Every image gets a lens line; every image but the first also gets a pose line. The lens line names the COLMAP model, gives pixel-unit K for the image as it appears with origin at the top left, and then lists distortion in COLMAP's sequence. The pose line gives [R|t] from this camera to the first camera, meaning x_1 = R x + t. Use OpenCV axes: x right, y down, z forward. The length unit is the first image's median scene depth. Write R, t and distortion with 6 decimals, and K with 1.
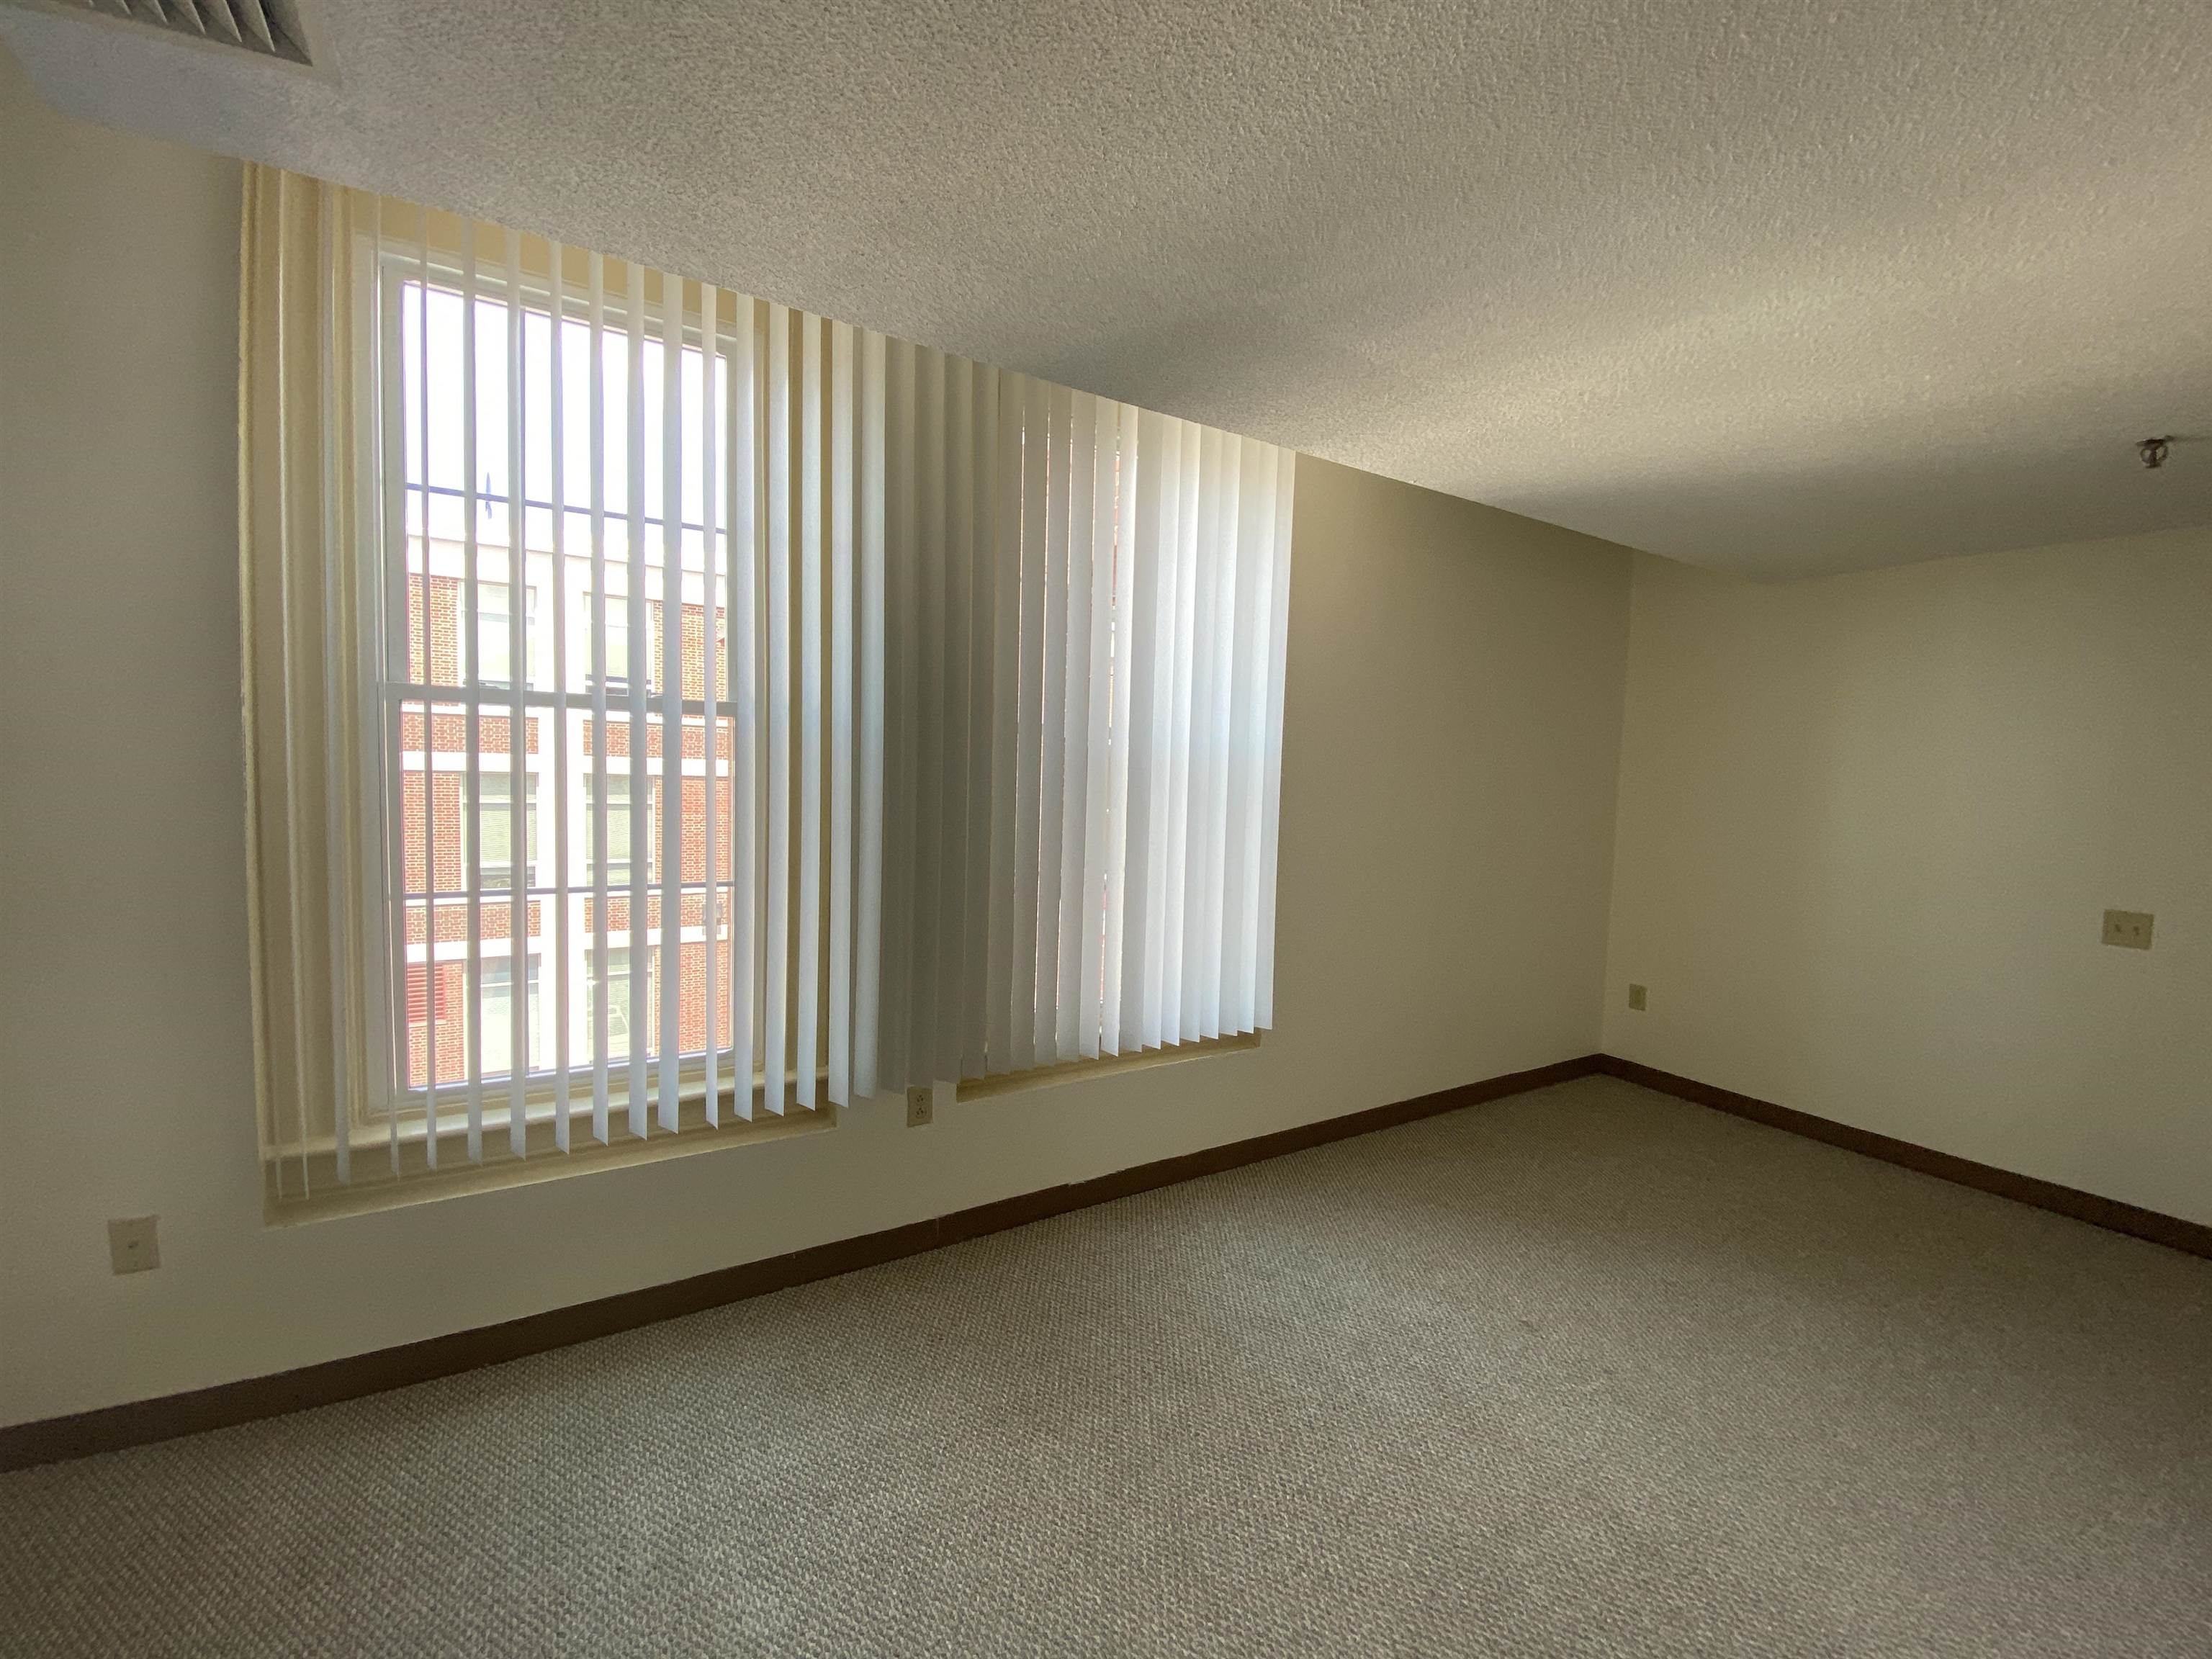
lens RADIAL K [[897.5, 0, 1117.9], [0, 897.5, 816.5], [0, 0, 1]] dist [0.004990, -0.012727]
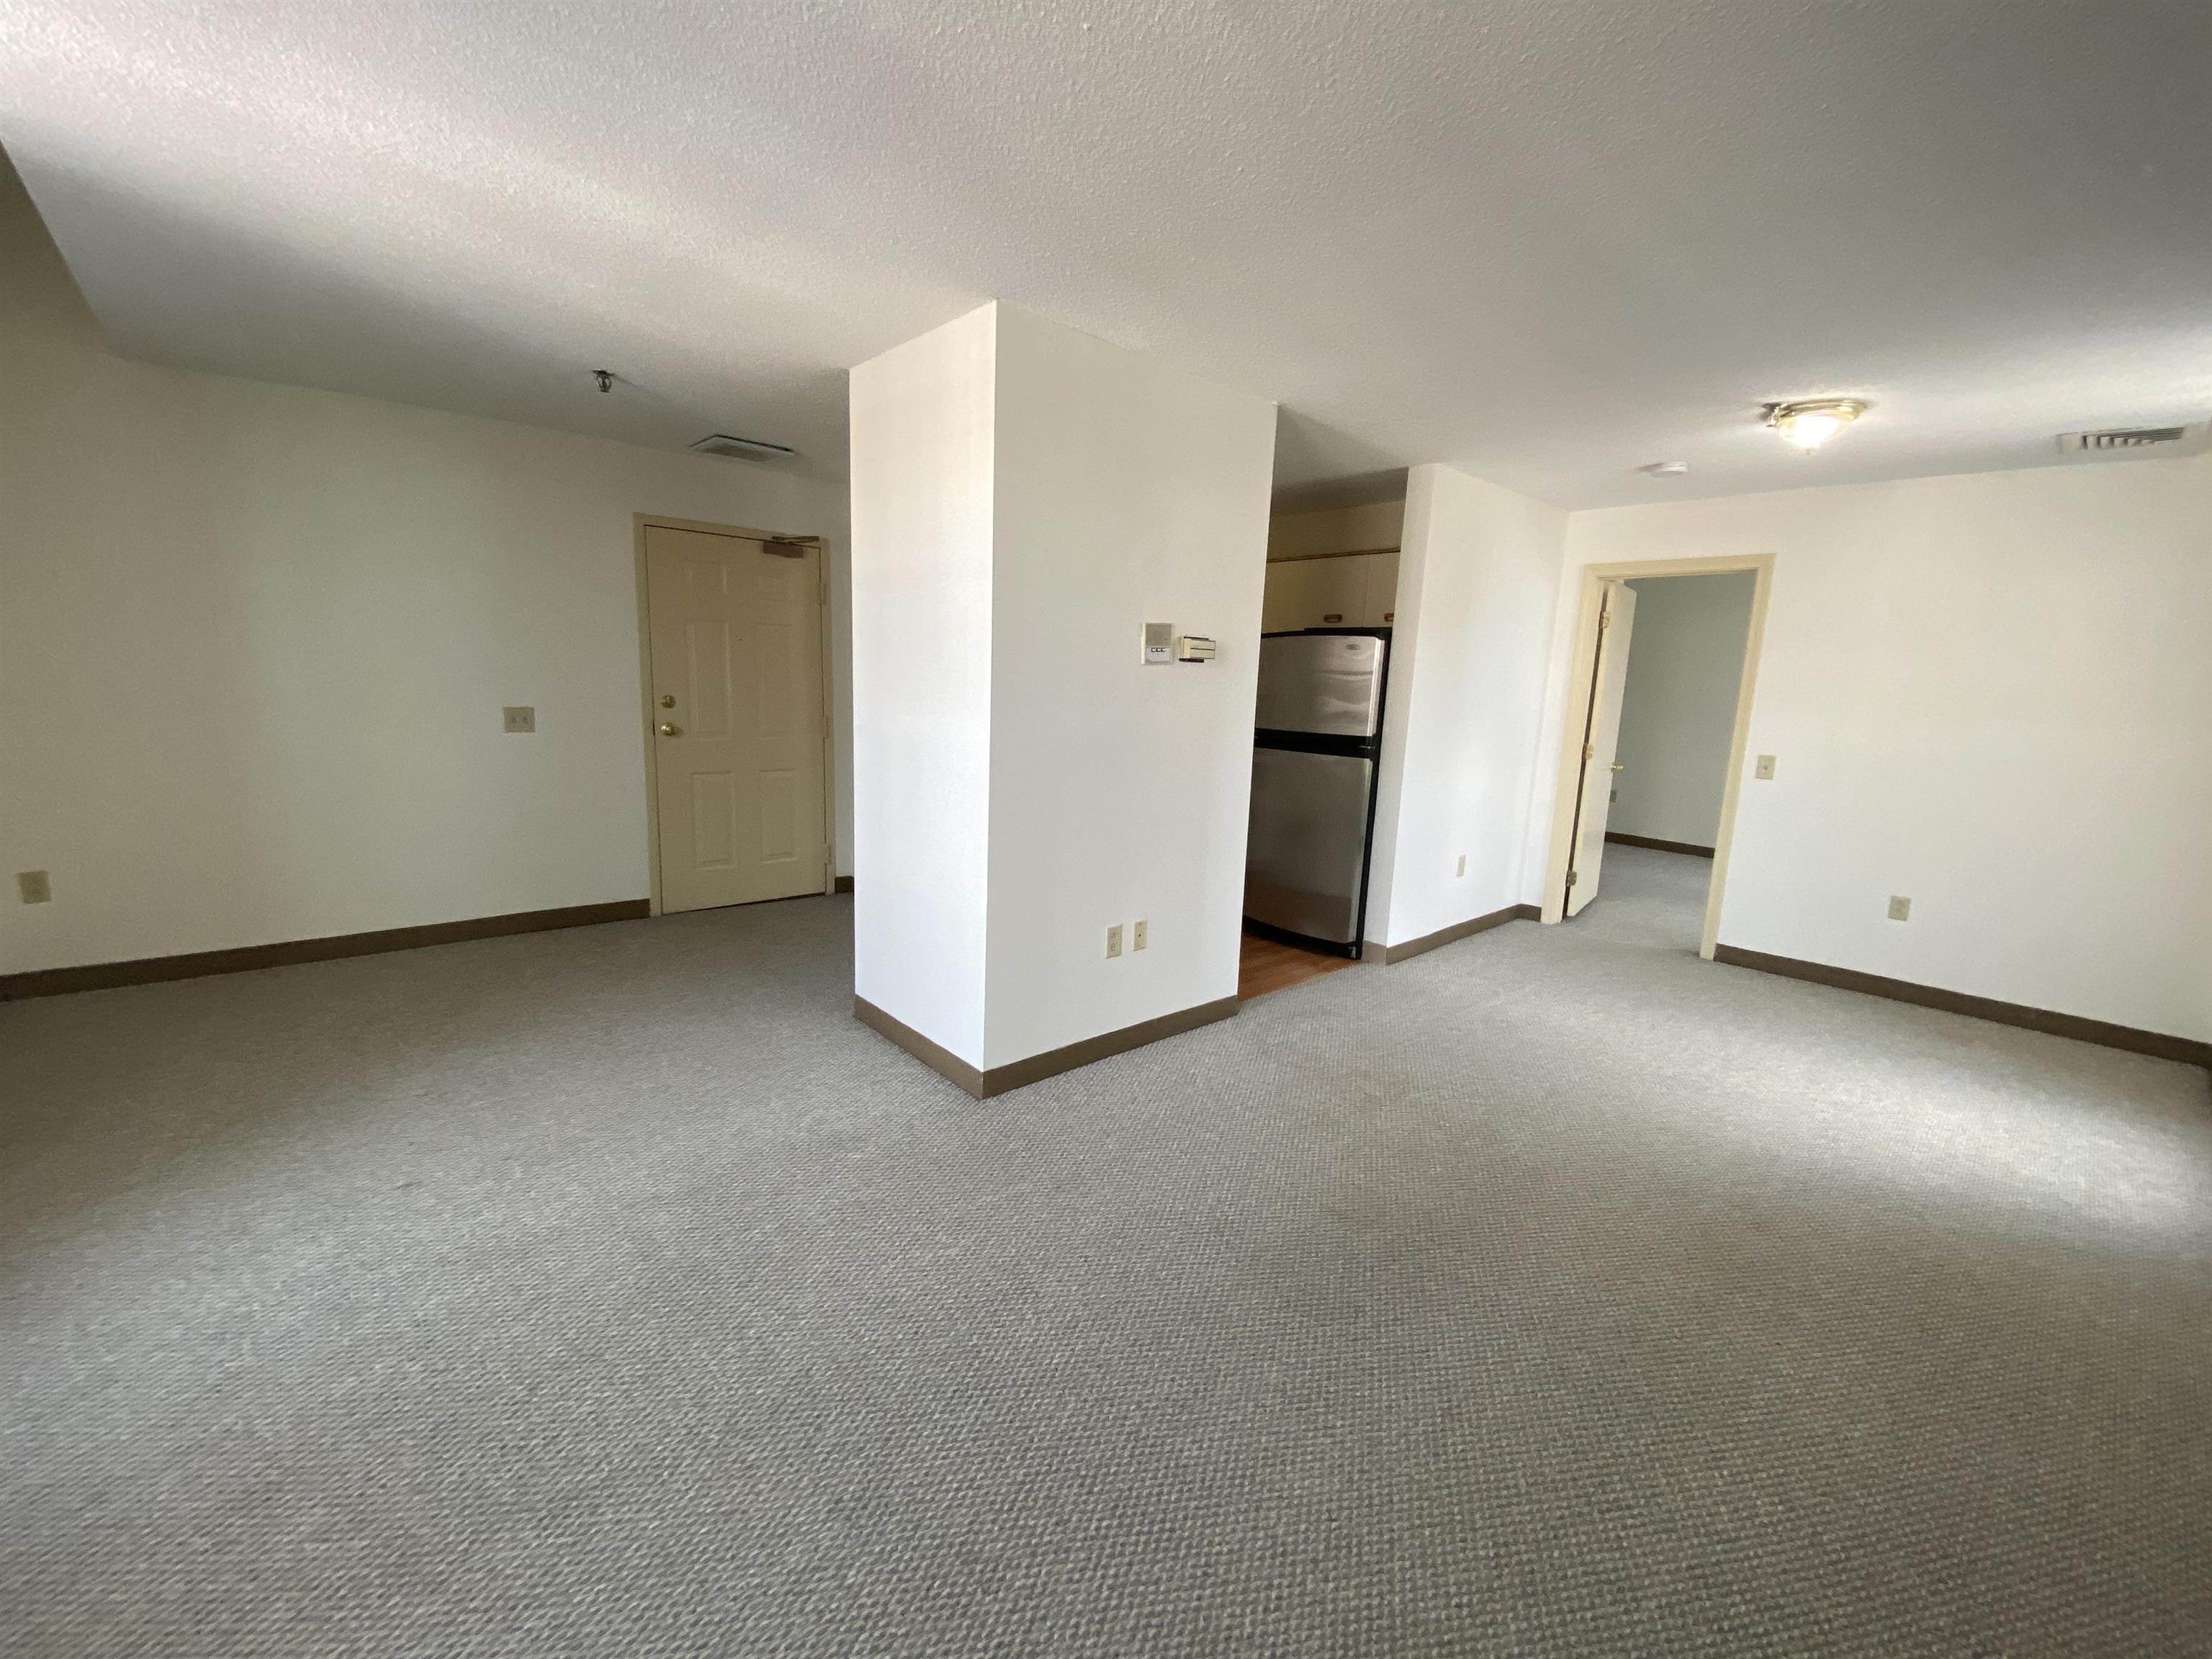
lens RADIAL K [[897.5, 0, 1082.1], [0, 897.5, 816.1], [0, 0, 1]] dist [0.004990, -0.012727]
pose [[-0.141479, -0.195694, 0.970406, -0.516465], [0.007551, 0.980024, 0.198734, 0.003215], [-0.989912, 0.035445, -0.137175, 0.438757]]
